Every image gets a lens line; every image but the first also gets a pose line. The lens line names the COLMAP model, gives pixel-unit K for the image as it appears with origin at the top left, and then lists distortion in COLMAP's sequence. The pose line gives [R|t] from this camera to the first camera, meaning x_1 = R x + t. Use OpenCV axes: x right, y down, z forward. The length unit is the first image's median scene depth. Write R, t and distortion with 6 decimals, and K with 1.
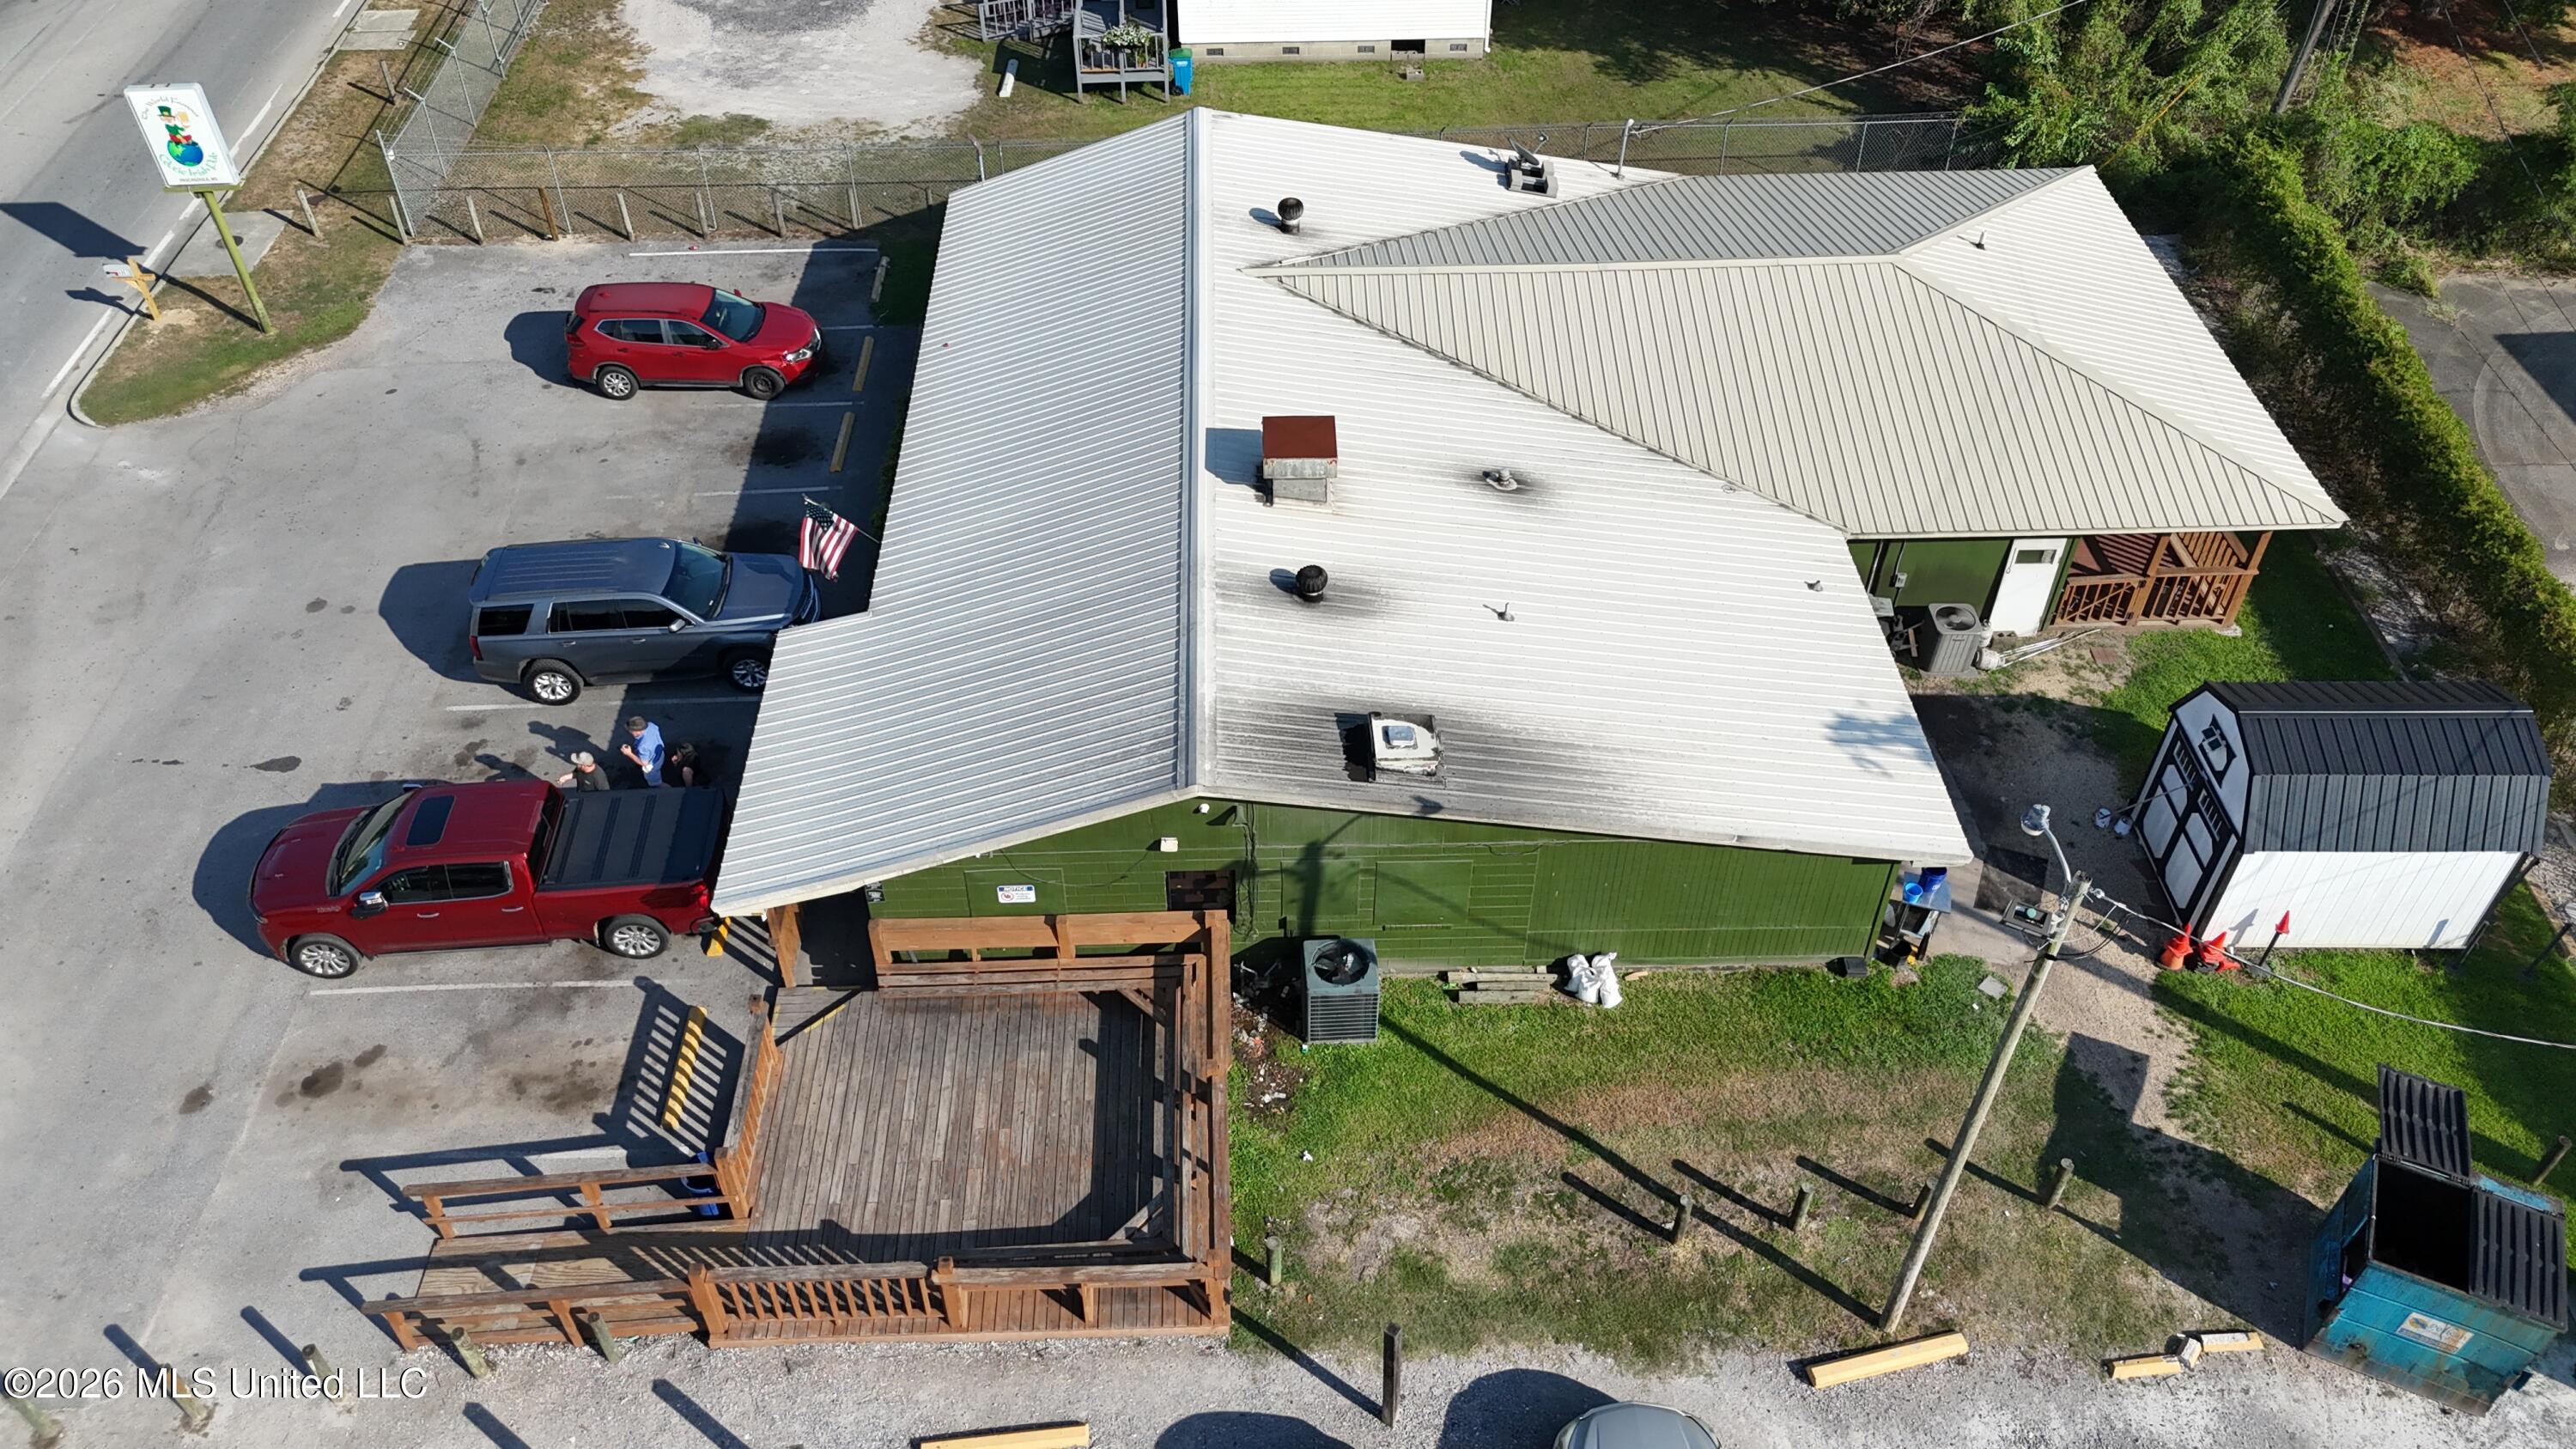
lens RADIAL K [[1908.6, 0, 1298.5], [0, 1908.6, 723.6], [0, 0, 1]] dist [0.050320, -0.043235]
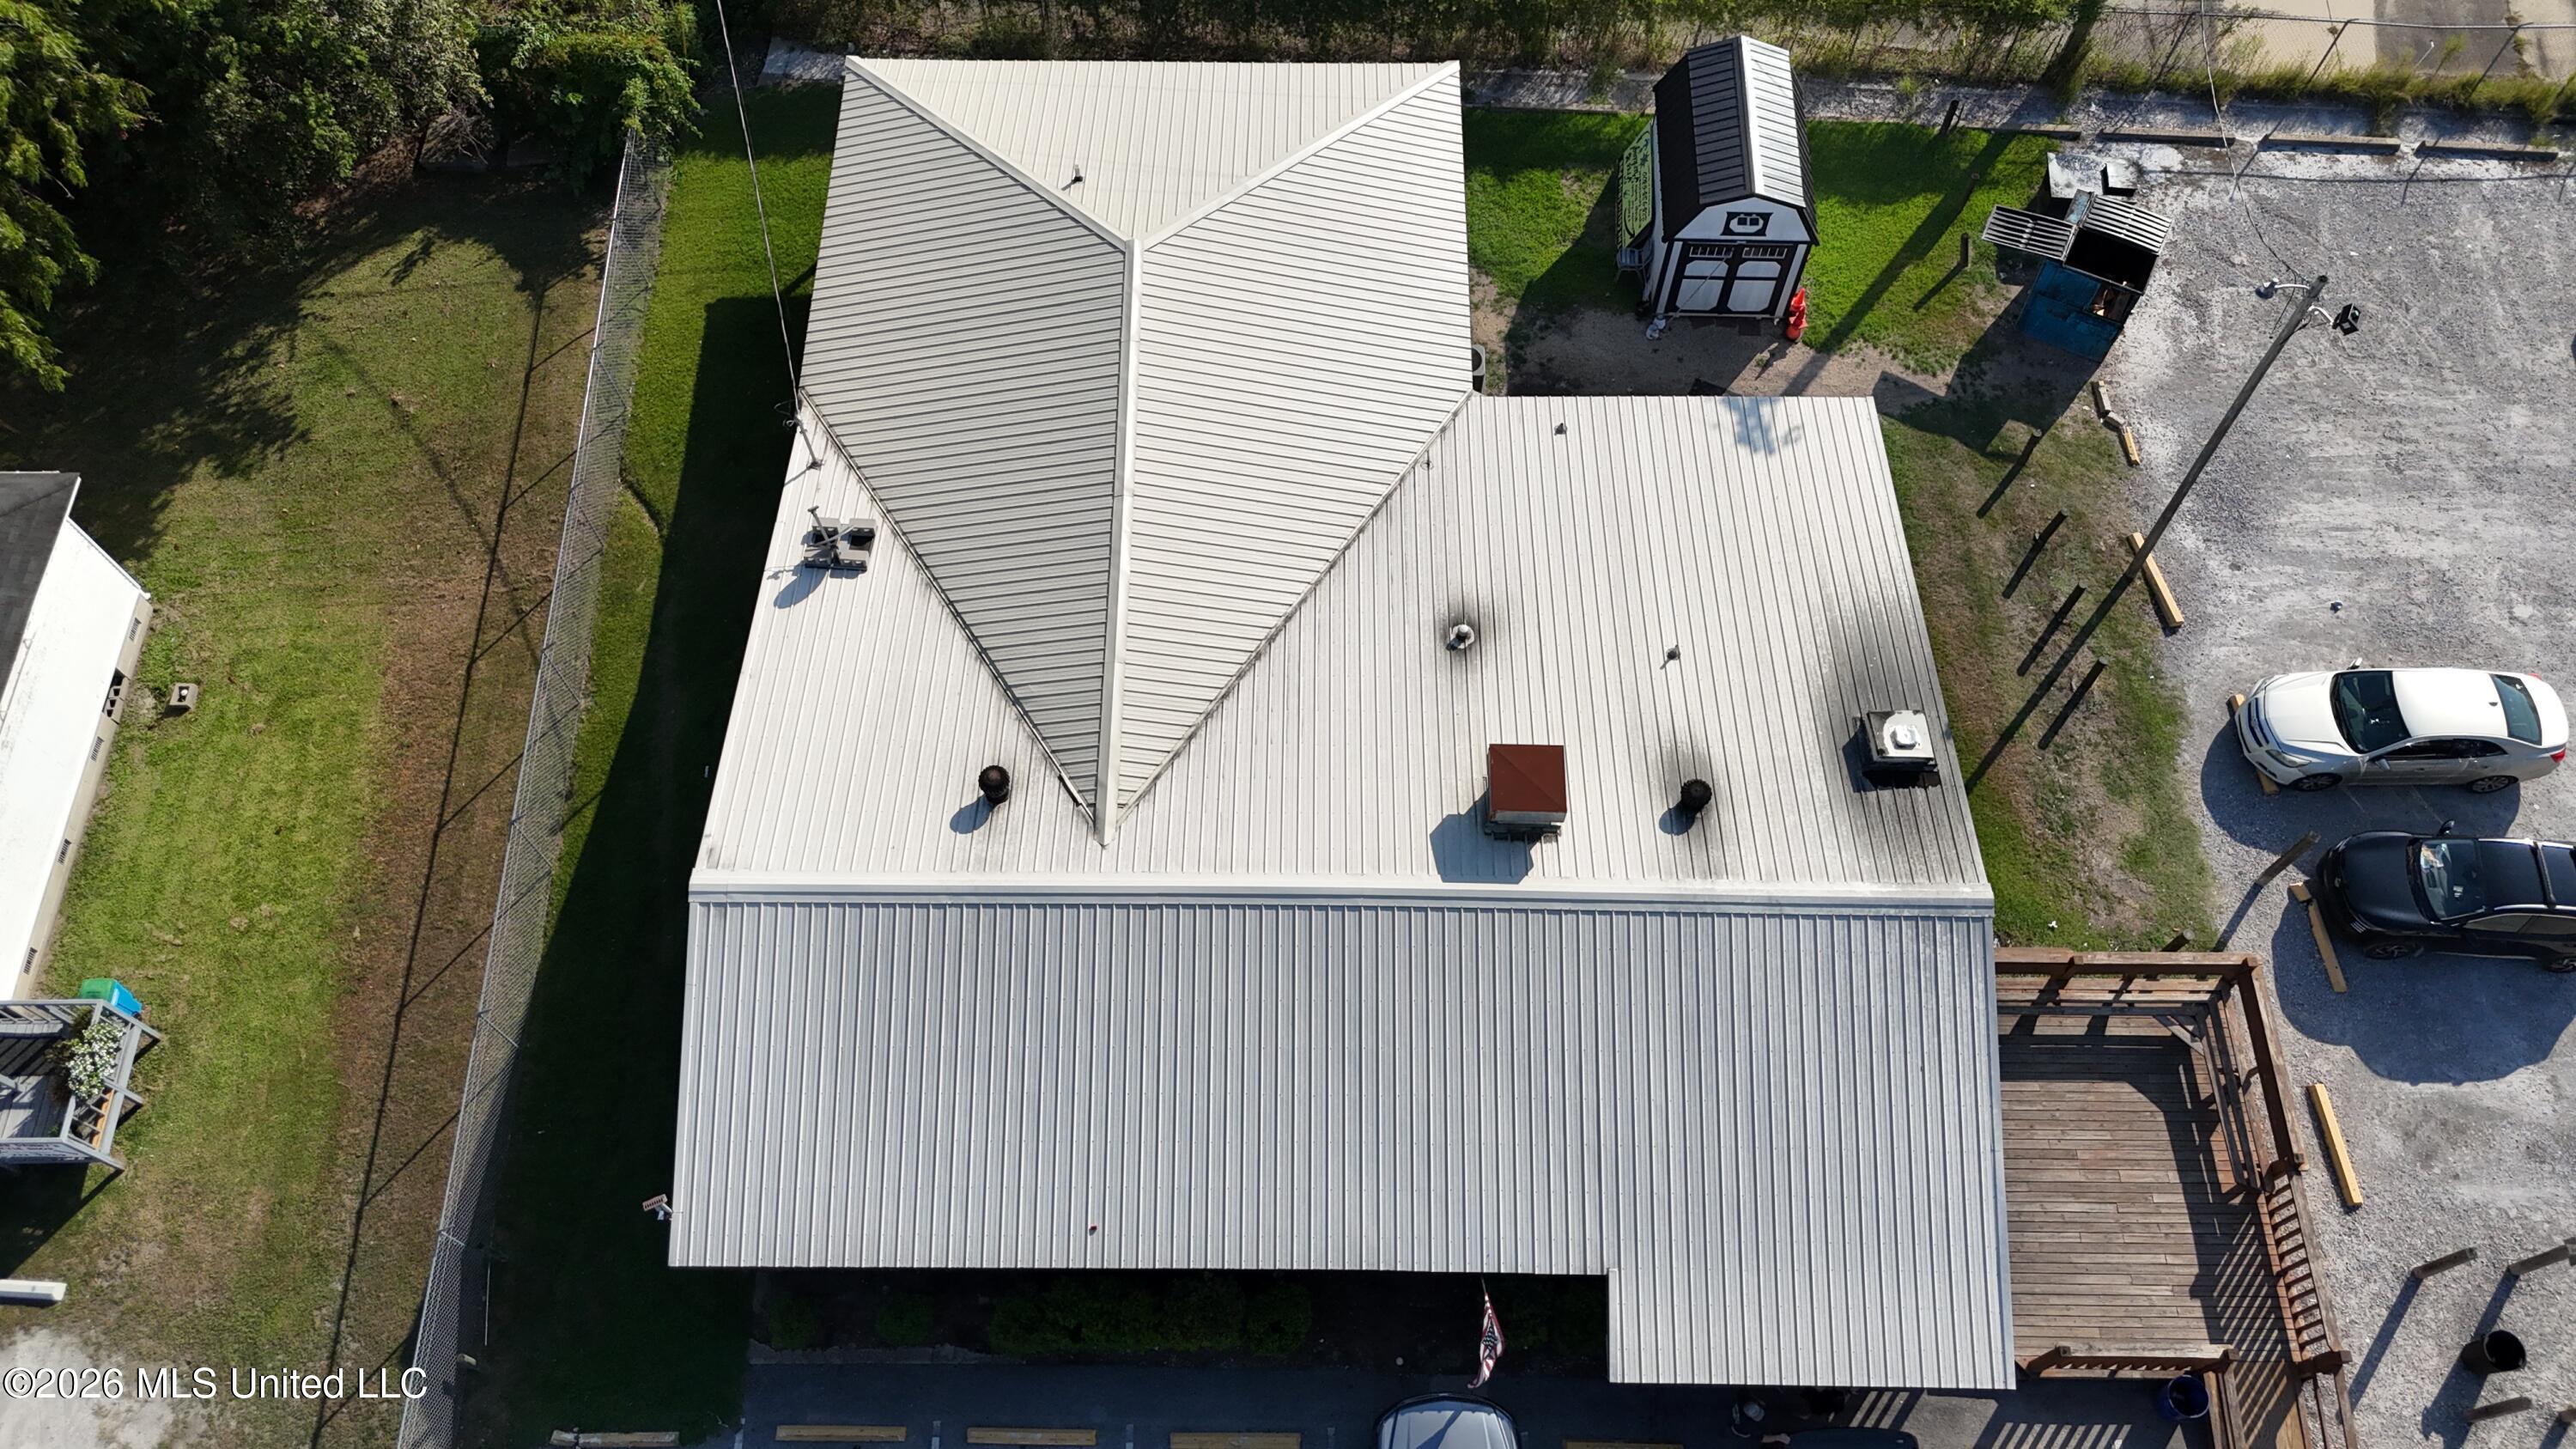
lens RADIAL K [[1896.6, 0, 1294.9], [0, 1896.6, 729.7], [0, 0, 1]] dist [0.062733, -0.061723]
pose [[0.047740, -0.889042, 0.455329, -0.461153], [0.682663, 0.361813, 0.634872, -0.928551], [-0.729172, 0.280527, 0.624189, 0.505585]]
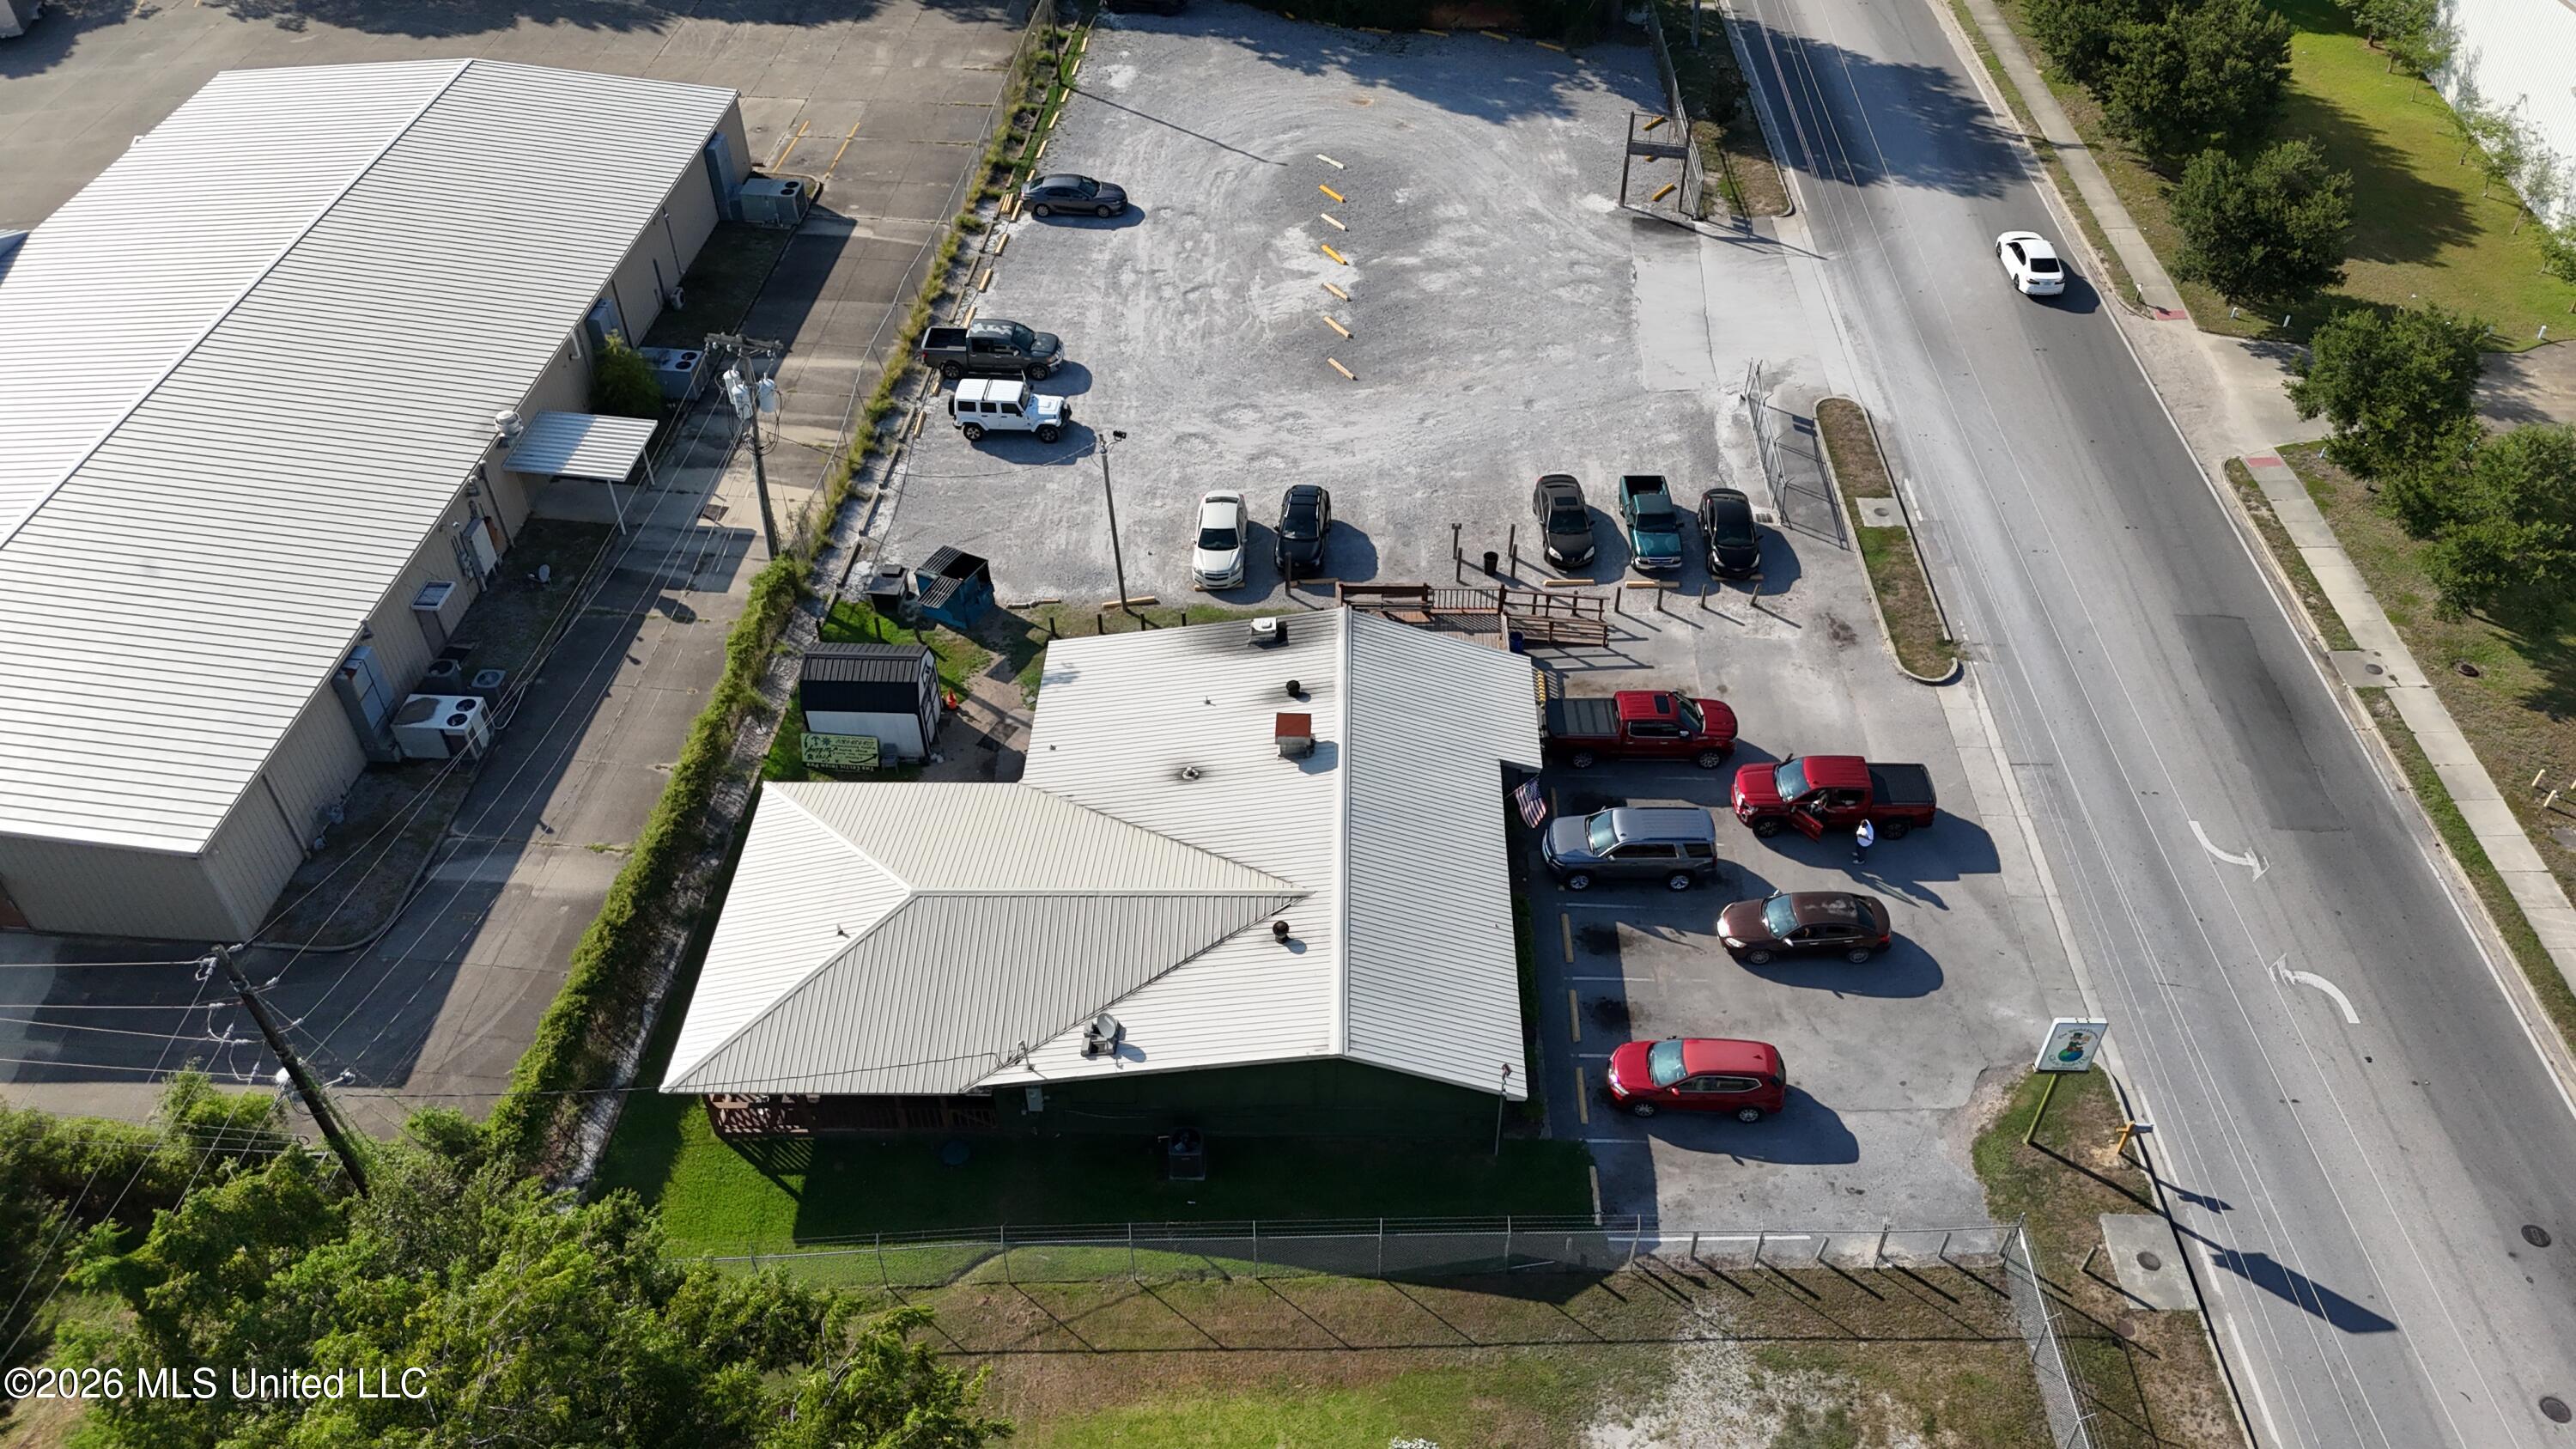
lens RADIAL K [[1900.1, 0, 1297.0], [0, 1900.1, 721.0], [0, 0, 1]] dist [0.072816, -0.078212]
pose [[-0.998040, -0.038051, 0.049684, -0.114406], [0.046223, 0.086983, 0.995137, -2.381736], [-0.042188, 0.995483, -0.085054, 1.260028]]
